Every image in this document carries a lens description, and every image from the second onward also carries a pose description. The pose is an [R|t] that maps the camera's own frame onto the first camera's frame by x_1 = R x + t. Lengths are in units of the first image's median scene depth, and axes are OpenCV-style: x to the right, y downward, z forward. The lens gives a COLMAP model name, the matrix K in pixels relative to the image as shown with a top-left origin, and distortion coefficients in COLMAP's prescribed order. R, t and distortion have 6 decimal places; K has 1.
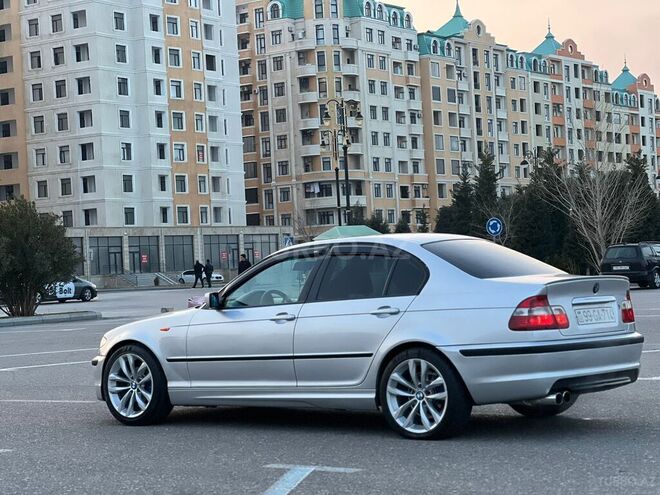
lens RADIAL K [[1453.7, 0, 330.0], [0, 1453.7, 247.5], [0, 0, 1]] dist [-0.012077, 3.627700]
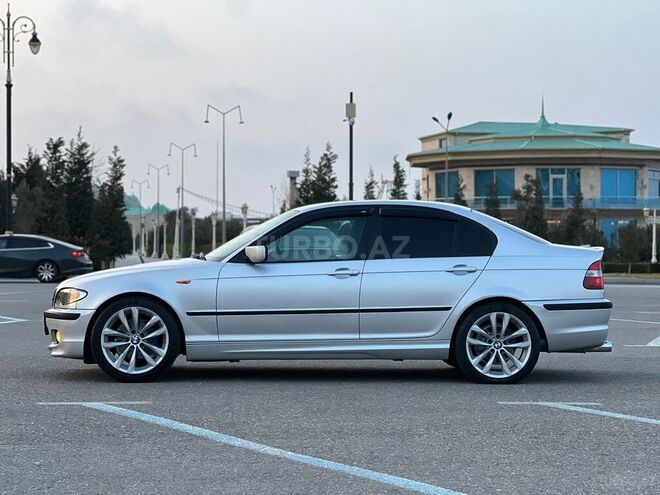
lens RADIAL K [[1453.7, 0, 330.0], [0, 1453.7, 247.5], [0, 0, 1]] dist [-0.012077, 3.627700]
pose [[0.747394, 0.049448, 0.662538, -0.124967], [-0.048852, 0.998617, -0.019422, 0.008676], [-0.662582, -0.017851, 0.748776, 0.038629]]
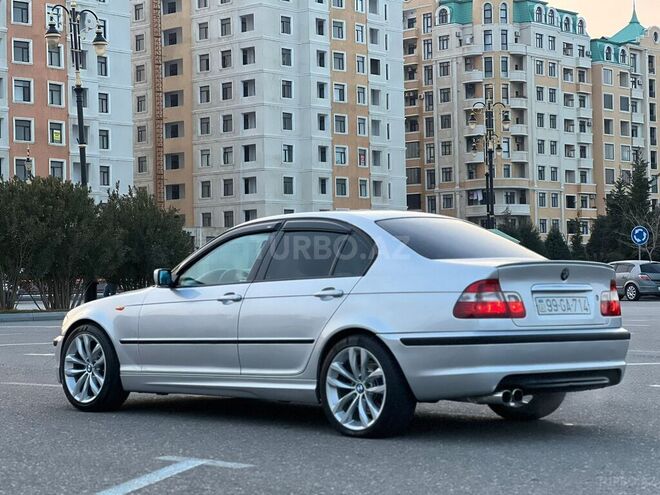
lens RADIAL K [[1453.7, 0, 330.0], [0, 1453.7, 247.5], [0, 0, 1]] dist [-0.012077, 3.627700]
pose [[0.992595, 0.030385, -0.117610, 0.023186], [-0.030983, 0.999515, -0.003260, 0.003016], [0.117454, 0.006880, 0.993054, 0.017702]]
